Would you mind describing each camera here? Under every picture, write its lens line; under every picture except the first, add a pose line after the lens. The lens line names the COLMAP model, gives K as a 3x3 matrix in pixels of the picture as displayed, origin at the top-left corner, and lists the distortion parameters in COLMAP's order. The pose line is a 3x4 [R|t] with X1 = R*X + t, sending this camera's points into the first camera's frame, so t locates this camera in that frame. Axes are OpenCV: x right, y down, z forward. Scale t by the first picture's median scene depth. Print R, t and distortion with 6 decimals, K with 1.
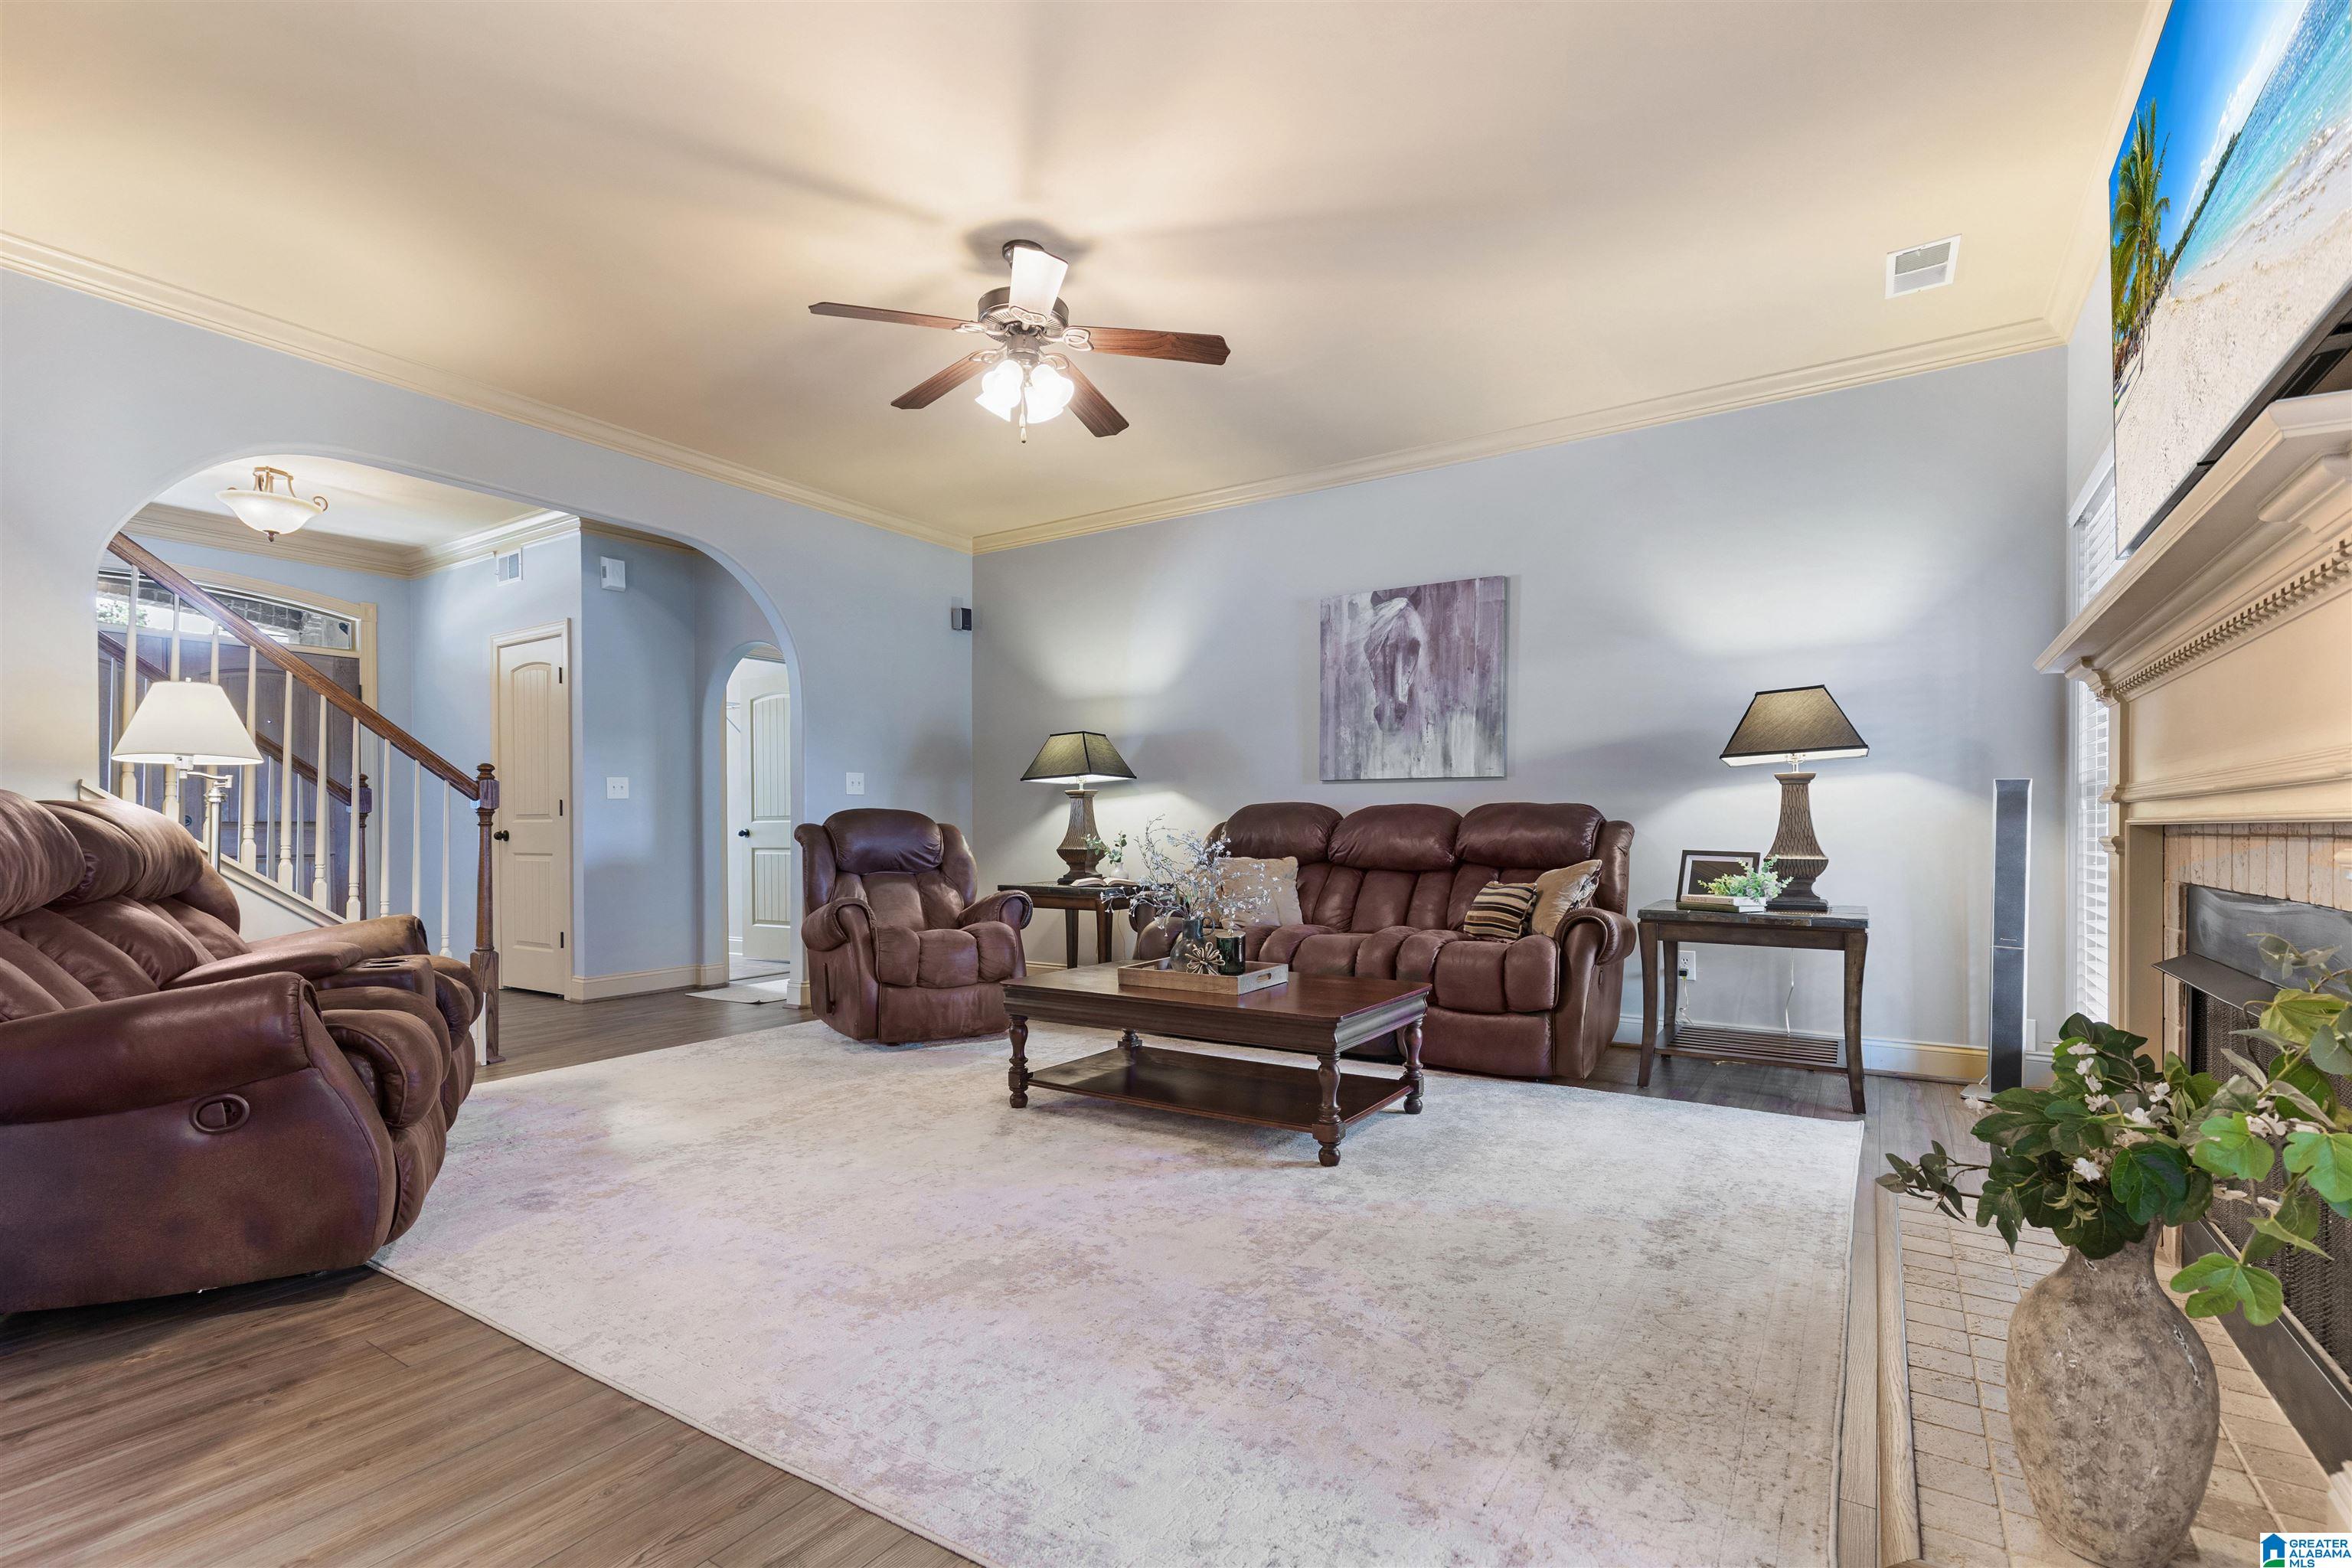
lens RADIAL K [[1078.0, 0, 1167.6], [0, 1078.0, 821.8], [0, 0, 1]] dist [0.000864, -0.000342]
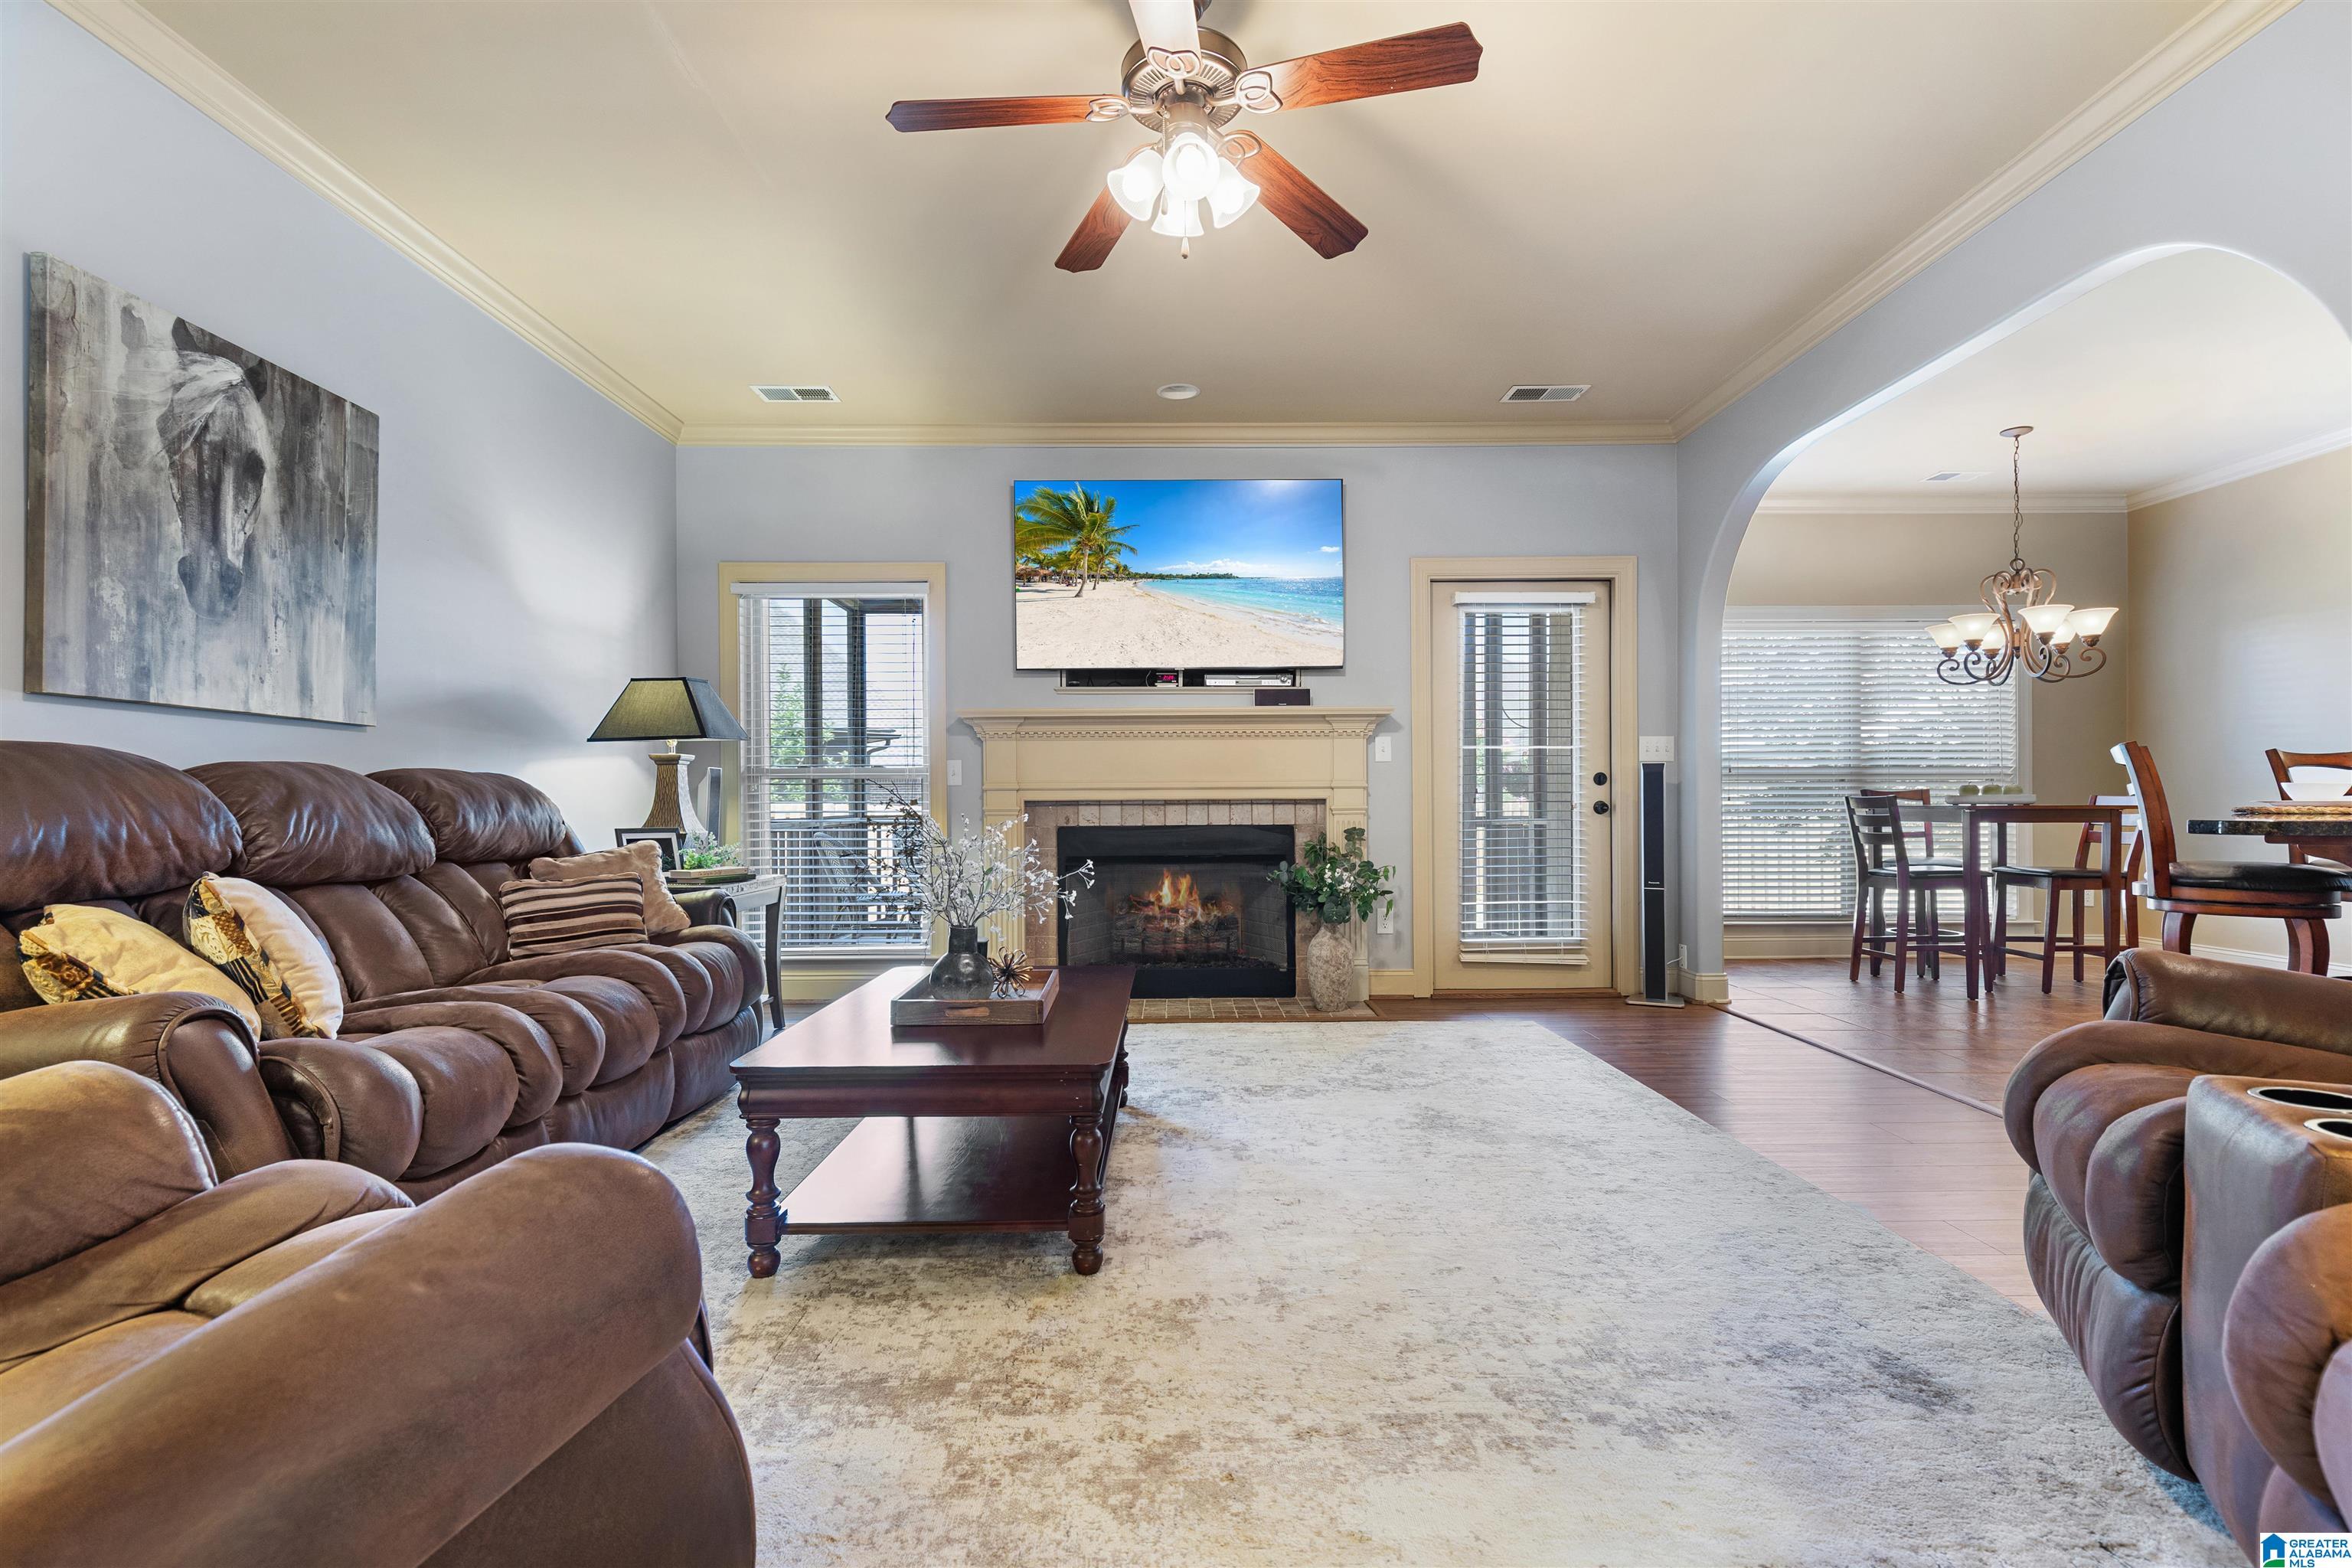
lens RADIAL K [[1078.0, 0, 1177.7], [0, 1078.0, 794.8], [0, 0, 1]] dist [0.000864, -0.000342]
pose [[-0.563000, 0.008701, 0.826411, -0.466670], [0.000309, 0.999947, -0.010317, 0.005715], [-0.826457, -0.005553, -0.562973, 0.915714]]
